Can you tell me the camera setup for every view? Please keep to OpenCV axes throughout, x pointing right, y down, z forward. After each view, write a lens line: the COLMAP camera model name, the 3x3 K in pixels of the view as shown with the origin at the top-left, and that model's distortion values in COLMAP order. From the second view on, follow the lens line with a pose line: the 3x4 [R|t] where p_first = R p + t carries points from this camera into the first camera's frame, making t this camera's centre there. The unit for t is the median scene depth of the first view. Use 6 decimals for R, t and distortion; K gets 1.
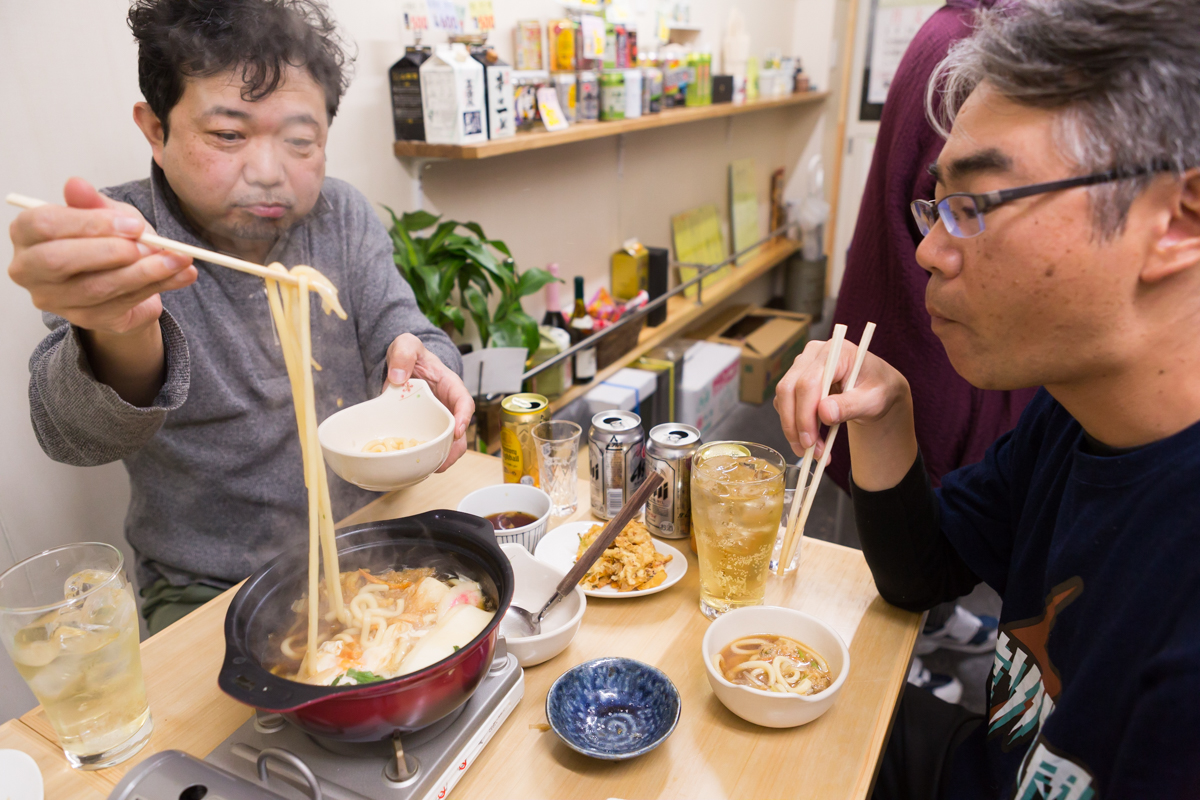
lens RADIAL K [[797.3, 0, 604.0], [0, 797.3, 396.2], [0, 0, 1]] dist [-0.034261, 0.028860]
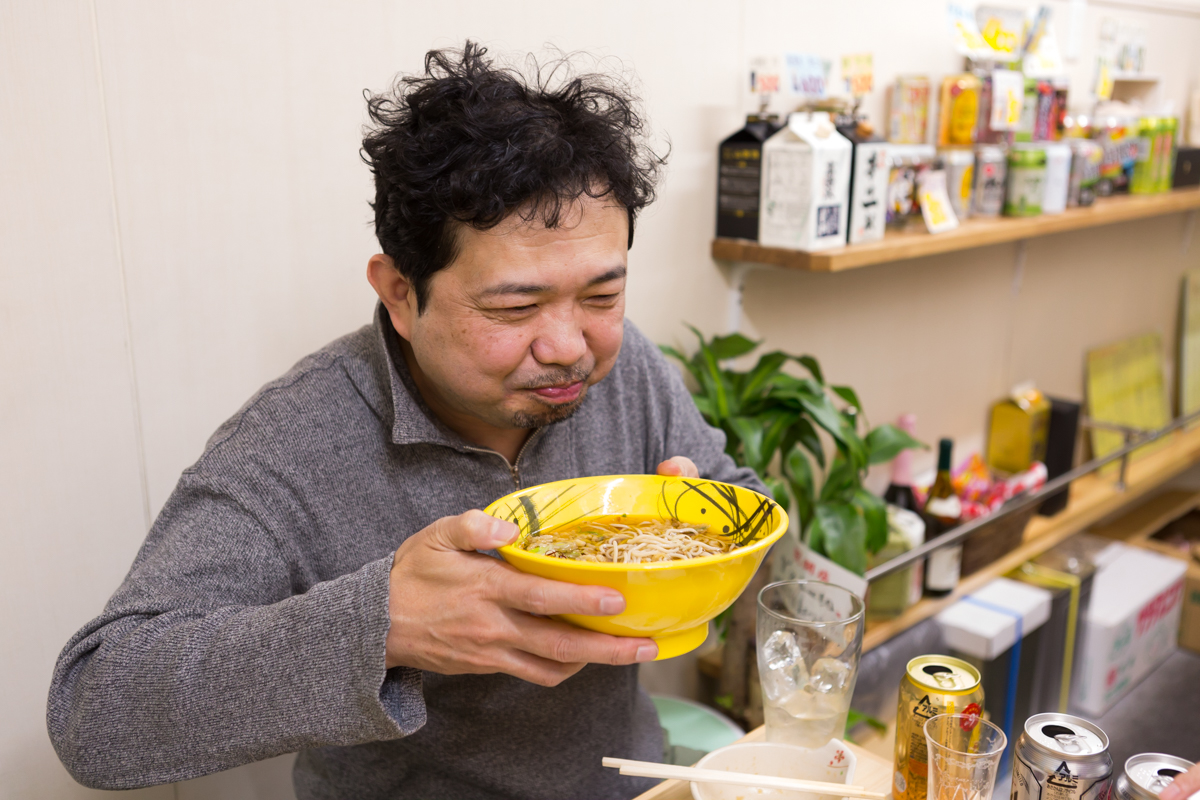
lens RADIAL K [[1120.1, 0, 605.8], [0, 1120.1, 401.8], [0, 0, 1]] dist [0.013042, 0.000000]
pose [[0.956368, 0.092859, -0.277014, -0.048804], [-0.129308, 0.984758, -0.116321, -0.034086], [0.261990, 0.147066, 0.953799, 0.016335]]
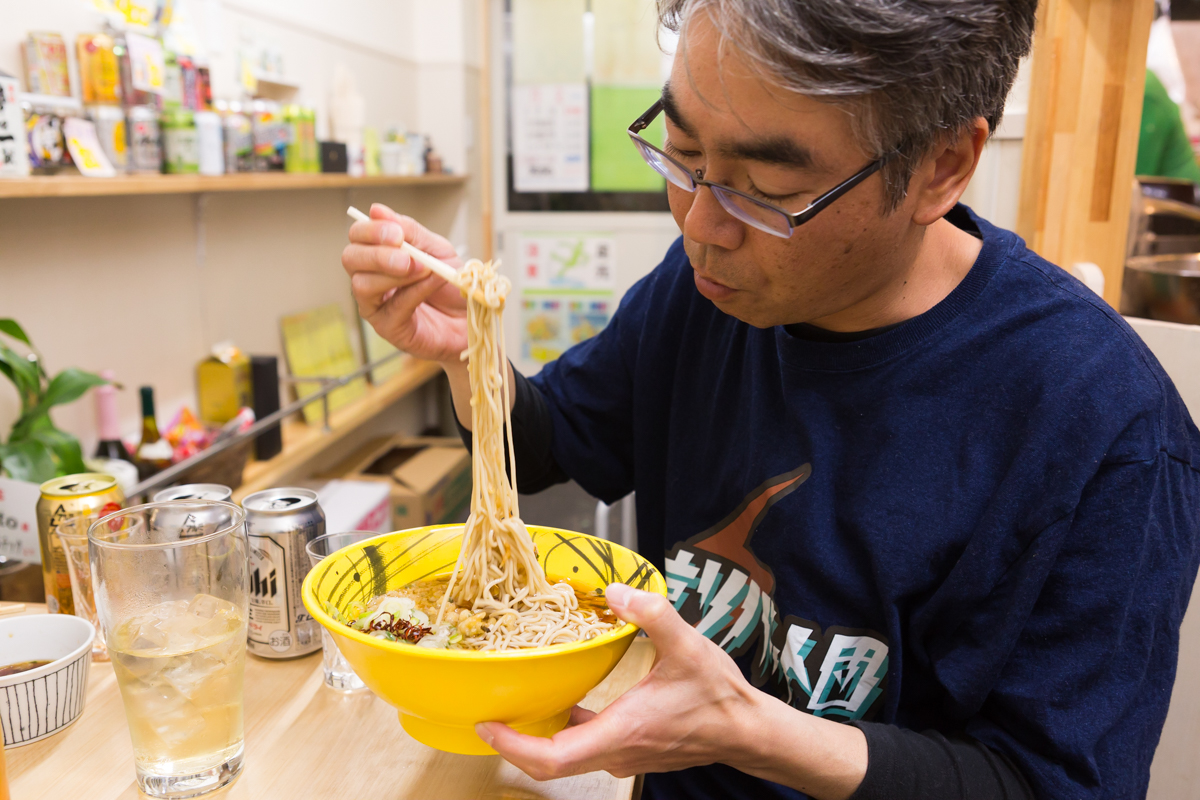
lens RADIAL K [[1018.9, 0, 592.3], [0, 1018.9, 395.7], [0, 0, 1]] dist [-0.004472, 0.023236]
pose [[0.930657, -0.063436, 0.360352, 0.011003], [0.129687, 0.978107, -0.162750, 0.058972], [-0.342138, 0.198197, 0.918509, 0.036361]]
